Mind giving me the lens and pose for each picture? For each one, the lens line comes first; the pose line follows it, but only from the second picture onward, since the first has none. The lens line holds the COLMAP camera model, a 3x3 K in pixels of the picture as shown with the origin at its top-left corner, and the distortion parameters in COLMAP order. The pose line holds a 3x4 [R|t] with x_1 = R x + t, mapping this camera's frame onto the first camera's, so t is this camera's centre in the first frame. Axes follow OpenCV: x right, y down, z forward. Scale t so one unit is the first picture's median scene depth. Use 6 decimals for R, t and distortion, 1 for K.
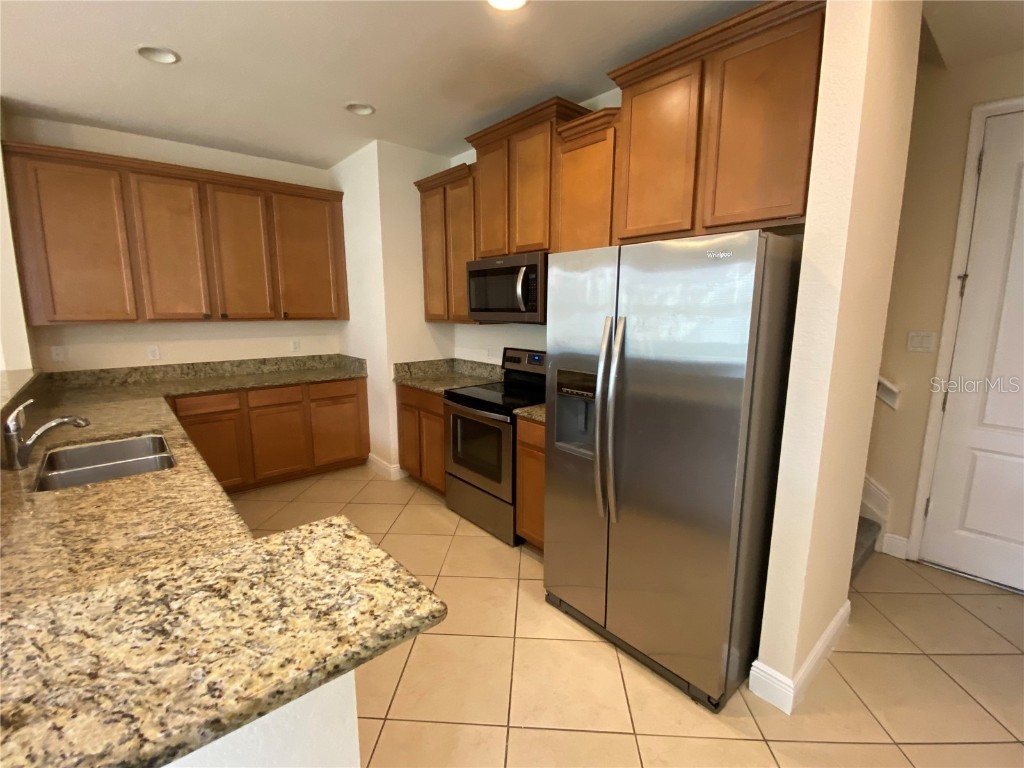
lens RADIAL K [[462.1, 0, 510.5], [0, 462.1, 384.4], [0, 0, 1]] dist [-0.002880, -0.005320]
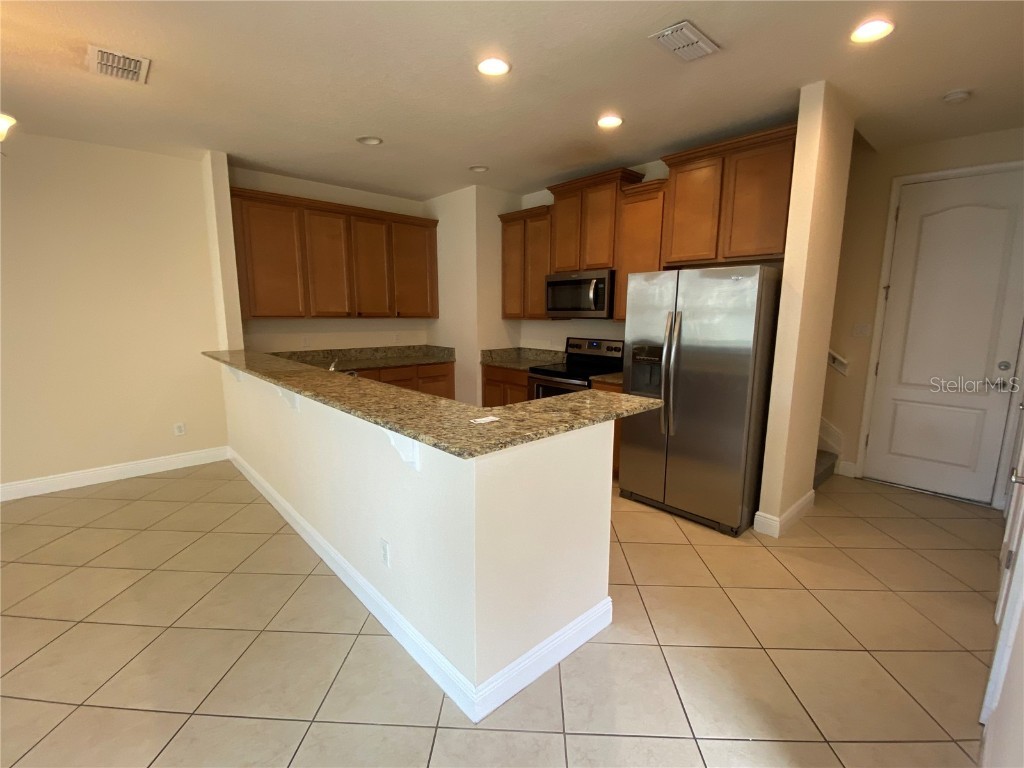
lens RADIAL K [[462.1, 0, 506.1], [0, 462.1, 386.7], [0, 0, 1]] dist [-0.002880, -0.005320]
pose [[0.999854, -0.001140, 0.017056, -0.286951], [0.001221, 0.999988, -0.004734, 0.093853], [-0.017051, 0.004754, 0.999843, -0.467865]]
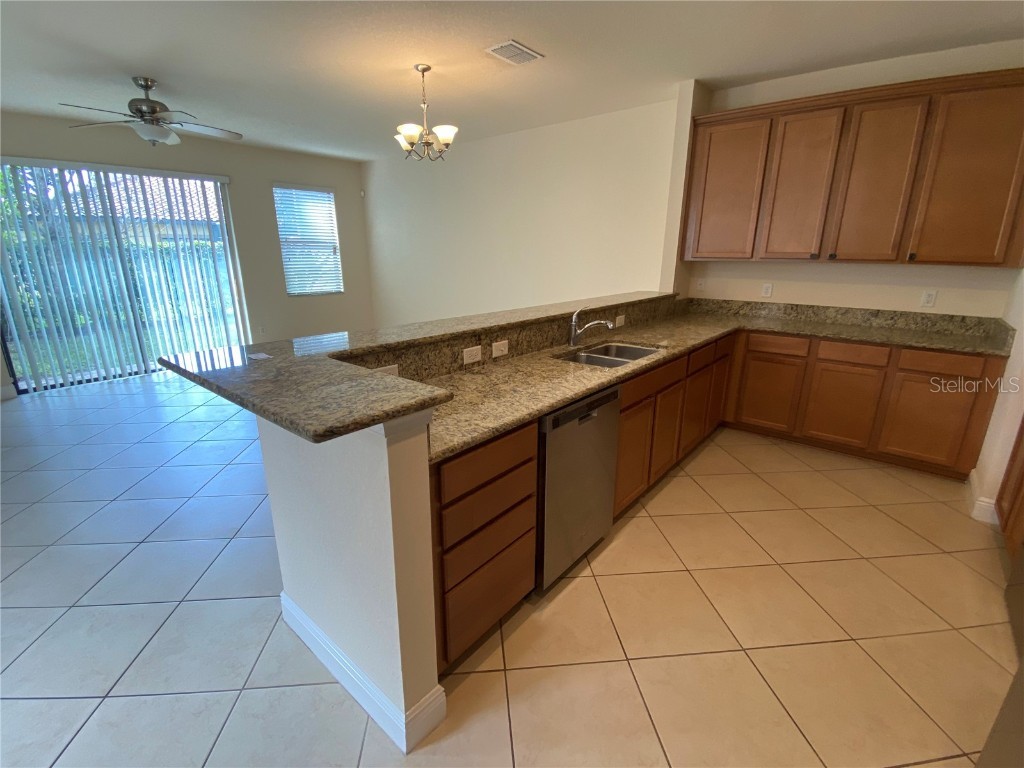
lens RADIAL K [[462.1, 0, 507.1], [0, 462.1, 383.8], [0, 0, 1]] dist [-0.002880, -0.005320]
pose [[0.141616, 0.268081, -0.952931, 0.304440], [-0.167313, 0.955266, 0.243873, -0.027936], [0.975680, 0.124902, 0.180135, 0.314947]]
